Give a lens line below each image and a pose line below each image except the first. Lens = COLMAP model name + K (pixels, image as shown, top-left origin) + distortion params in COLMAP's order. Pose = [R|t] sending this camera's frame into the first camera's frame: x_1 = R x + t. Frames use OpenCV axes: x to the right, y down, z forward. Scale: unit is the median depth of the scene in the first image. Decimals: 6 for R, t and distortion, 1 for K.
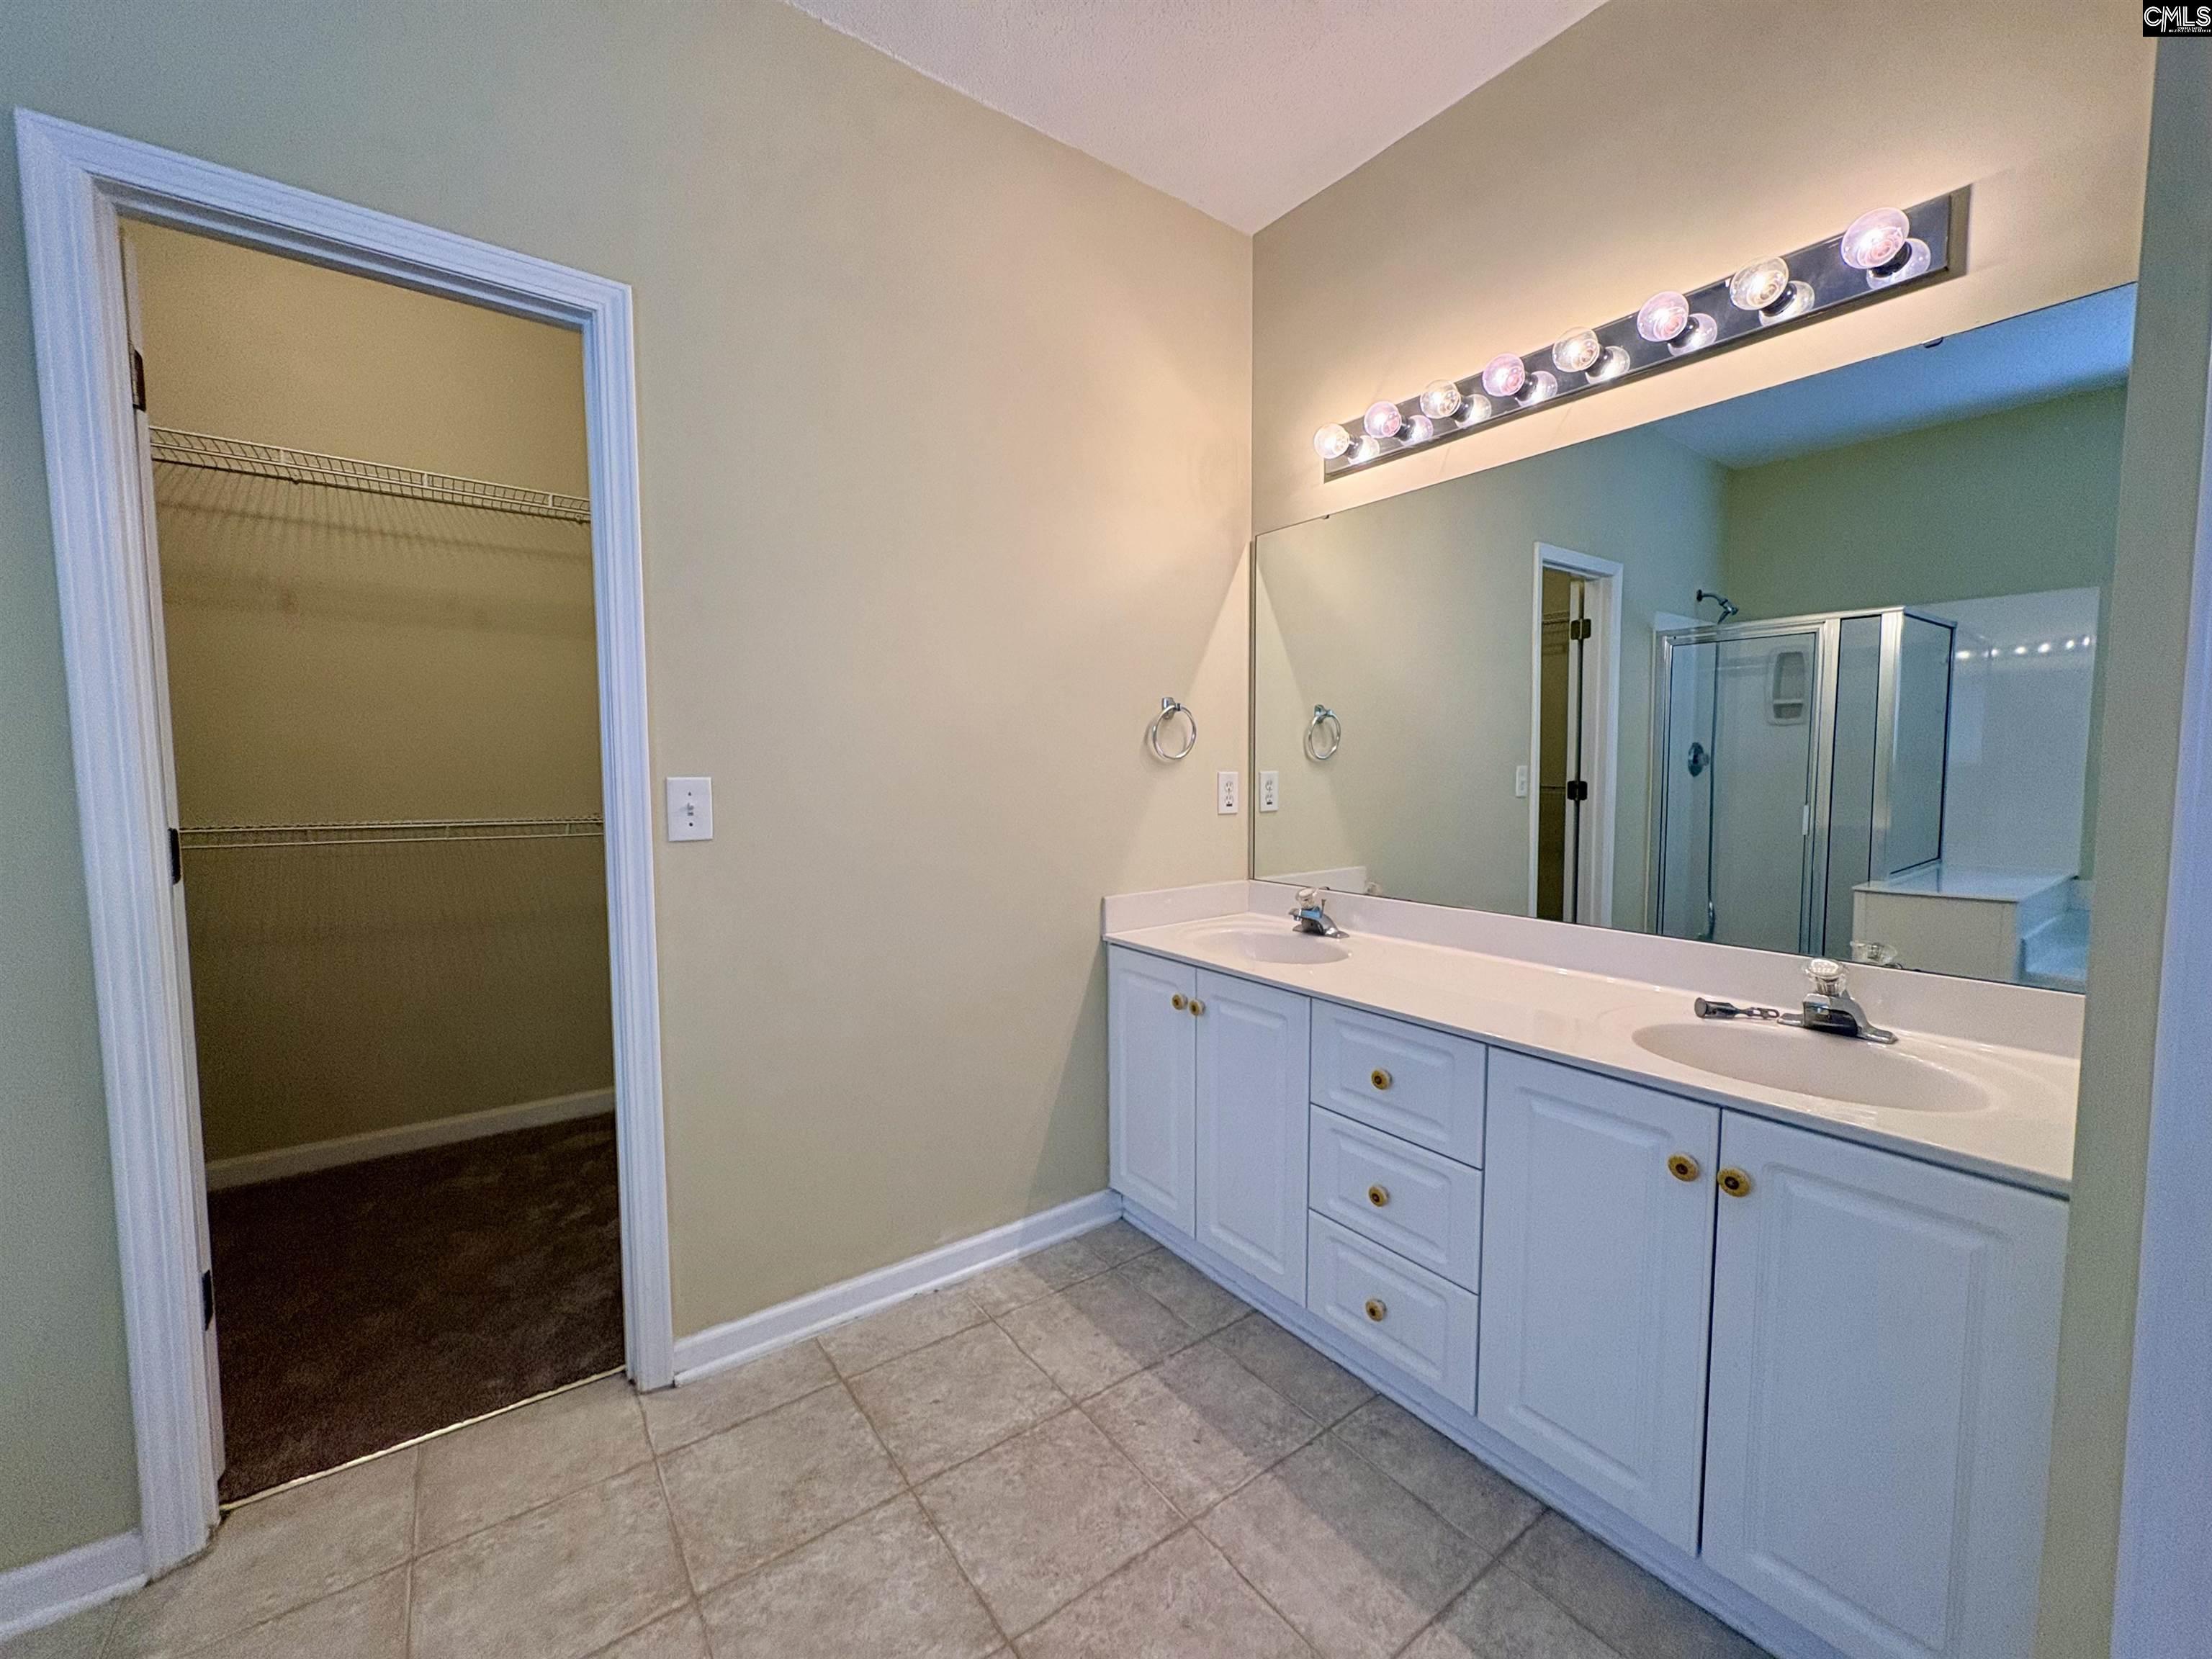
lens RADIAL K [[881.9, 0, 1076.1], [0, 881.9, 794.2], [0, 0, 1]] dist [-0.001421, 0.000782]
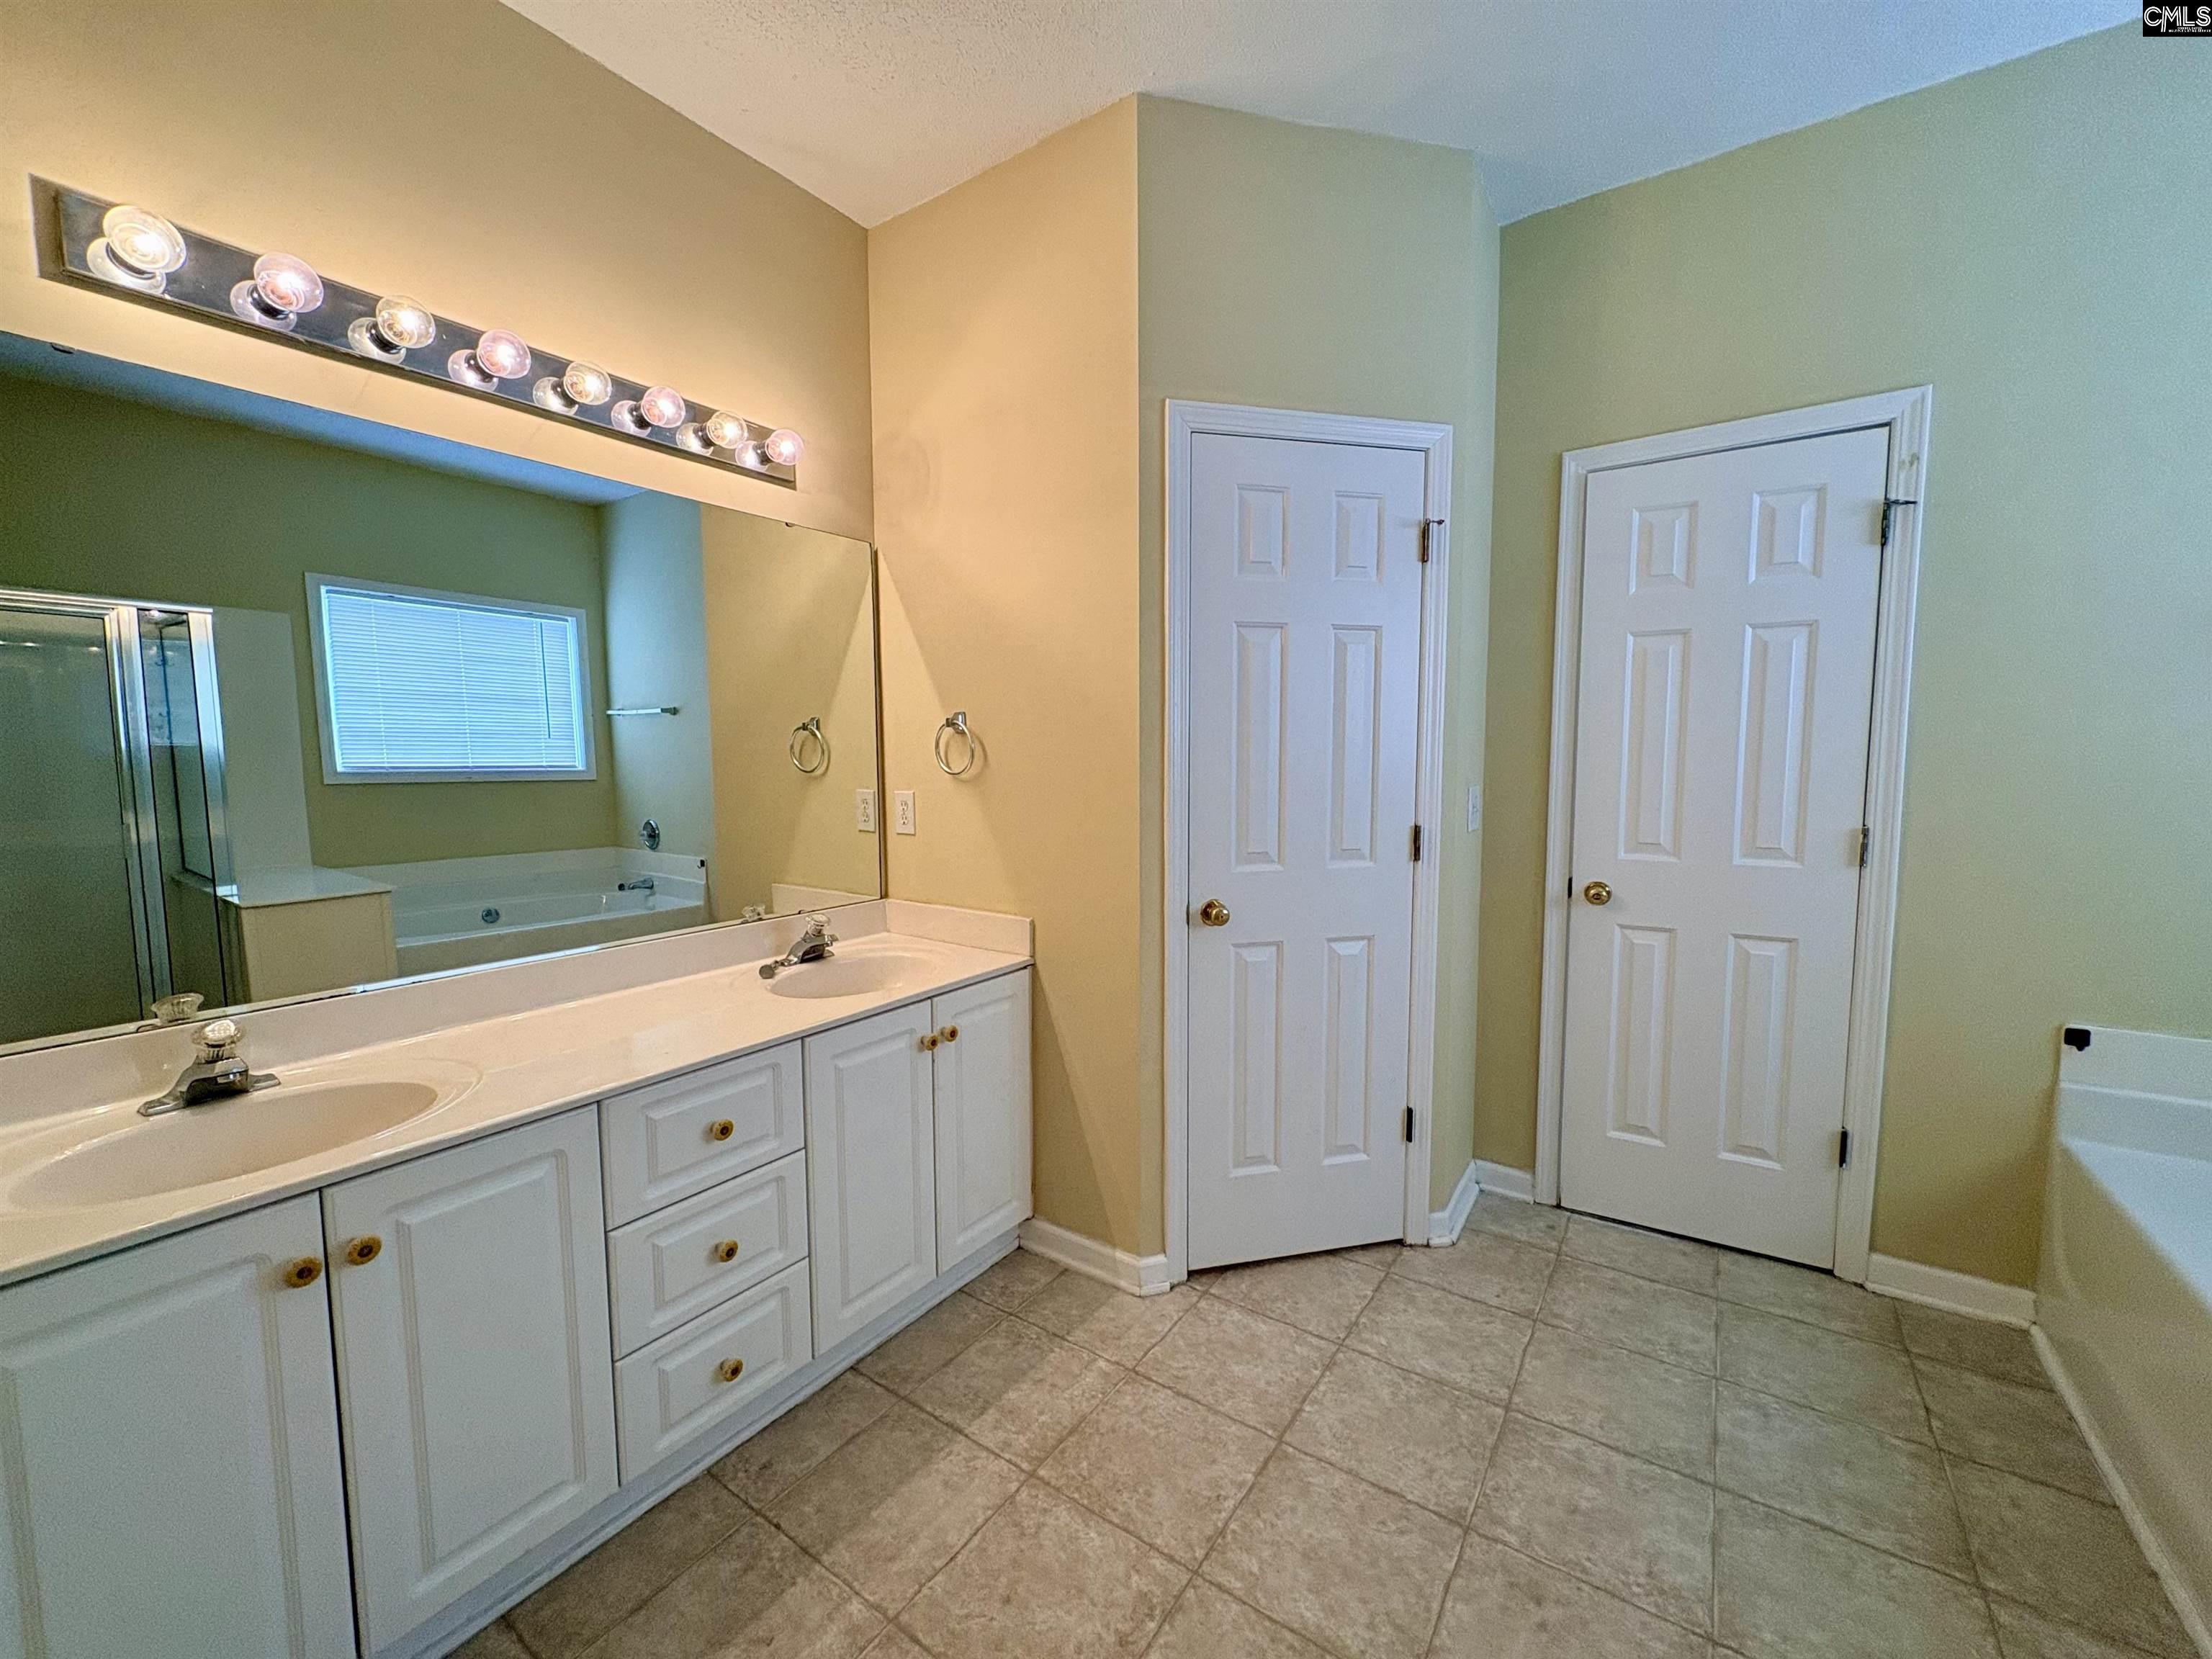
lens RADIAL K [[881.9, 0, 1102.1], [0, 881.9, 843.4], [0, 0, 1]] dist [-0.001421, 0.000782]
pose [[-0.334005, -0.073881, 0.939671, -0.805309], [0.061916, 0.993050, 0.100086, -0.063022], [-0.940535, 0.091610, -0.327110, 1.098662]]
